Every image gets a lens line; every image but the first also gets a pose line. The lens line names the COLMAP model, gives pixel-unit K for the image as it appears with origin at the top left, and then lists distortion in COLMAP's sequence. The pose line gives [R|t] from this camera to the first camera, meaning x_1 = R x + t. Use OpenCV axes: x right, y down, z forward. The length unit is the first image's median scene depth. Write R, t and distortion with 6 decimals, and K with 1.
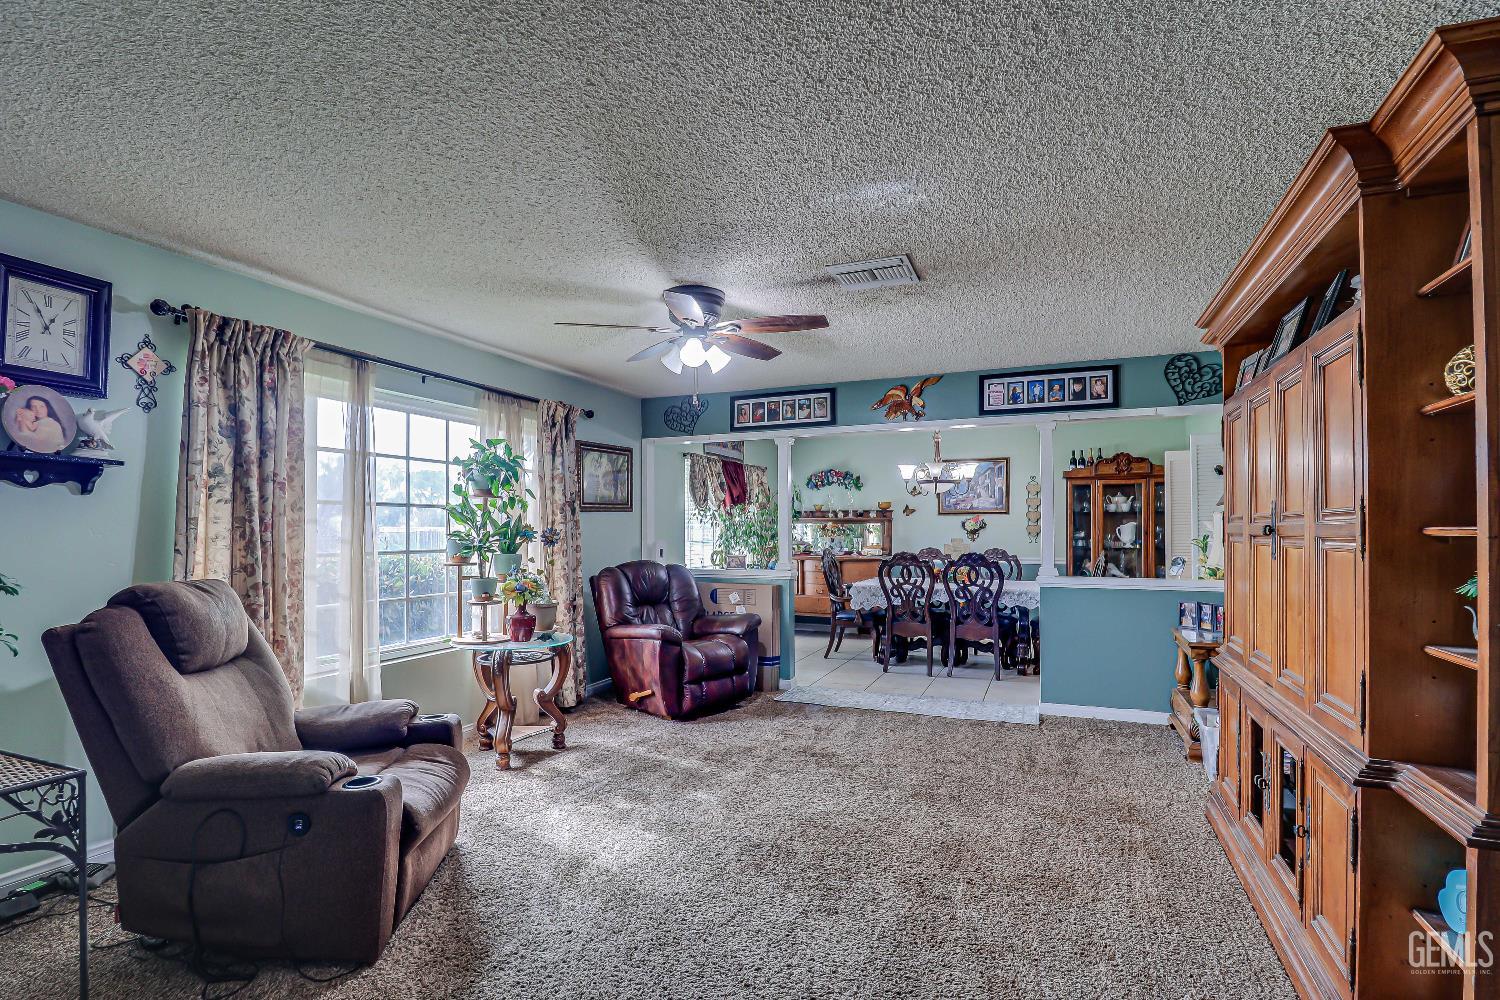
lens RADIAL K [[716.3, 0, 753.1], [0, 716.3, 515.2], [0, 0, 1]] dist [-0.003307, -0.001291]
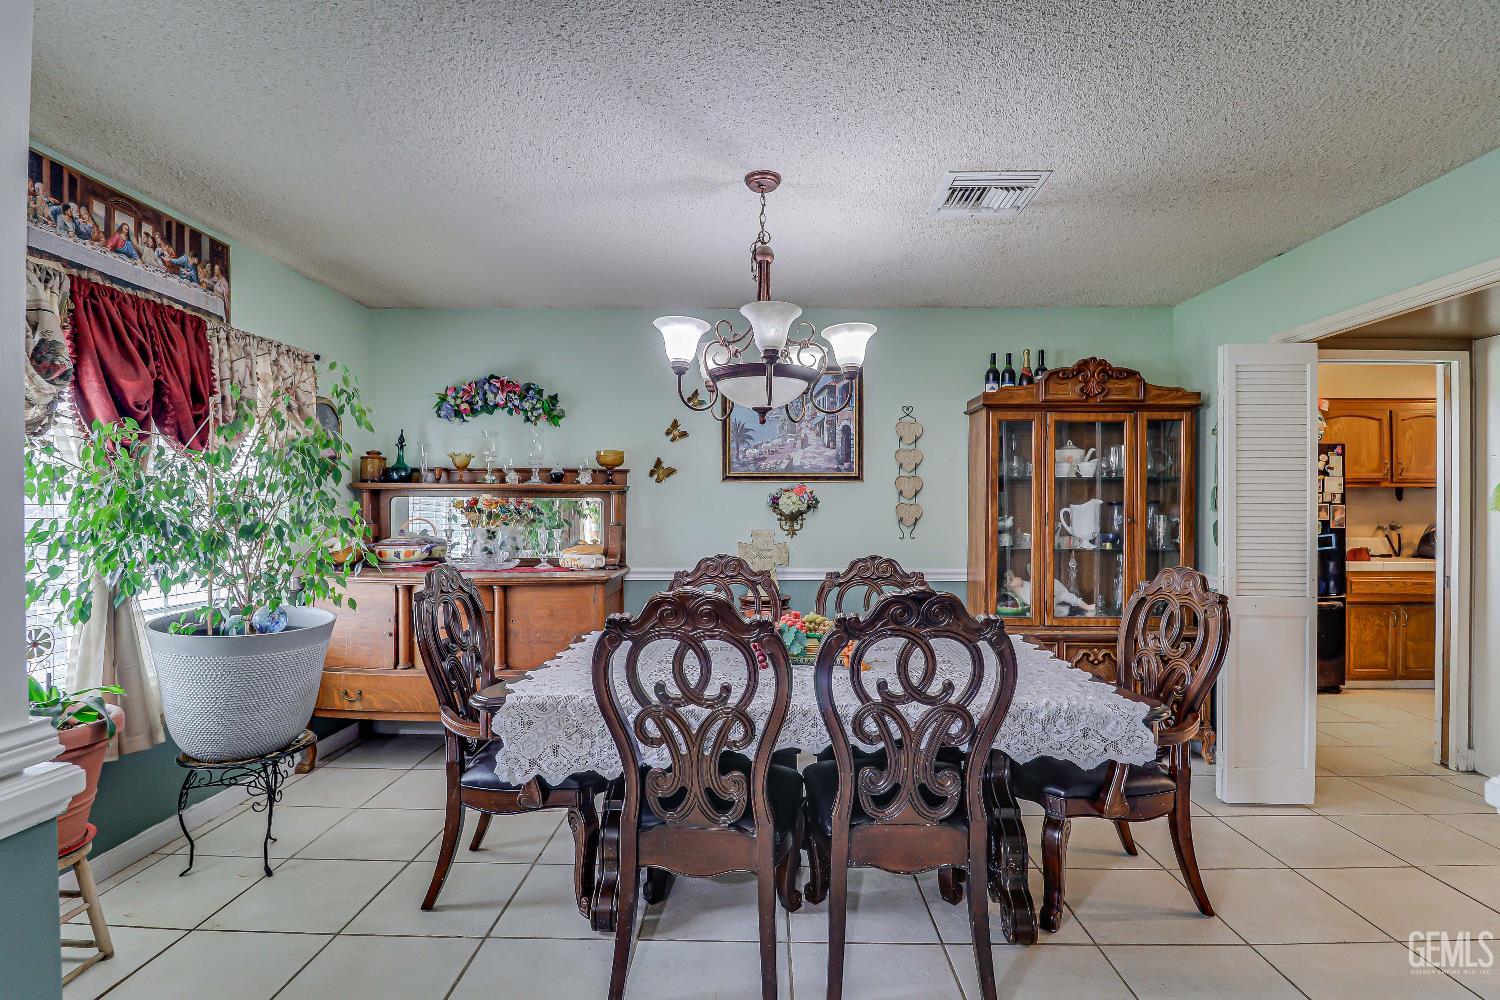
lens RADIAL K [[716.3, 0, 753.1], [0, 716.3, 515.2], [0, 0, 1]] dist [-0.003307, -0.001291]
pose [[0.927043, 0.003011, 0.374943, 0.107769], [-0.012032, 0.999692, 0.021720, 0.013142], [-0.374762, -0.024647, 0.926793, 0.605220]]
